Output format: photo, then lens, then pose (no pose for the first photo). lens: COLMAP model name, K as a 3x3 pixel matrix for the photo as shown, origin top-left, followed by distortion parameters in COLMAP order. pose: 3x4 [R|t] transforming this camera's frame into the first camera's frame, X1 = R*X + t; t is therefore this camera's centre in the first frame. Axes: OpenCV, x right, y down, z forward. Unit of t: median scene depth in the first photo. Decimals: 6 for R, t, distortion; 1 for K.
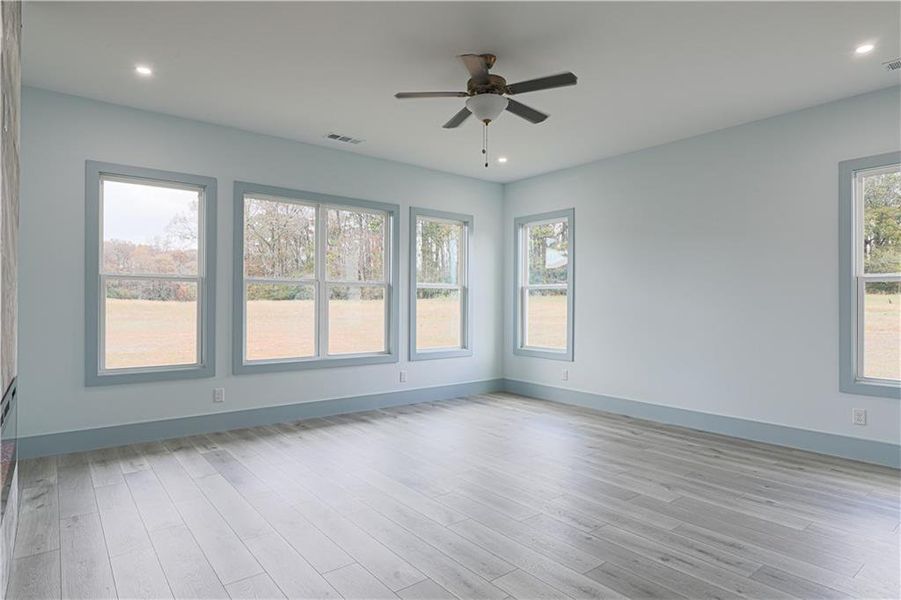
lens RADIAL K [[491.6, 0, 458.8], [0, 491.6, 312.3], [0, 0, 1]] dist [-0.014365, 0.001929]
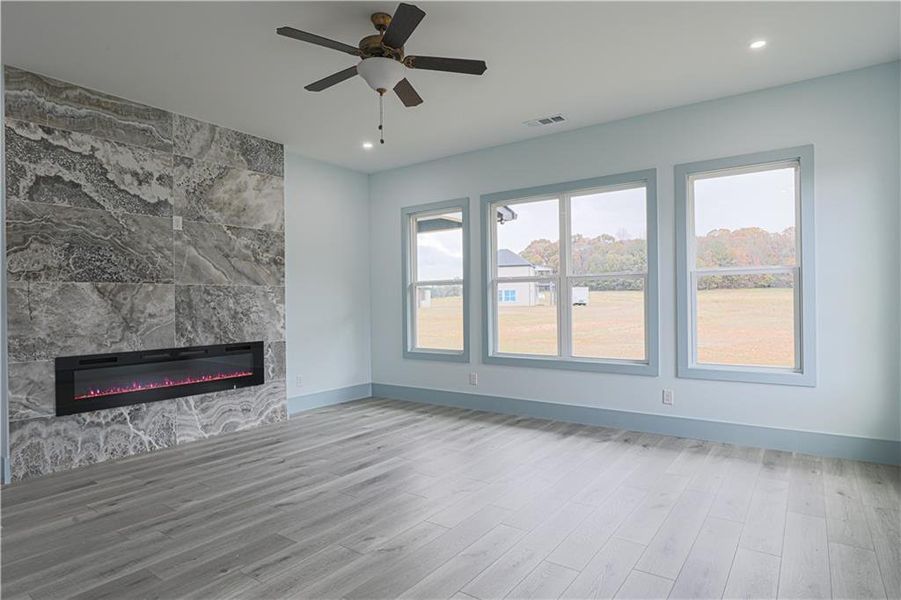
lens RADIAL K [[509.4, 0, 454.7], [0, 509.4, 300.2], [0, 0, 1]] dist [-0.016667, 0.003730]
pose [[0.263208, -0.012584, -0.964657, 0.693851], [-0.000556, 0.999913, -0.013196, -0.005178], [0.964739, 0.004010, 0.263178, 0.643170]]
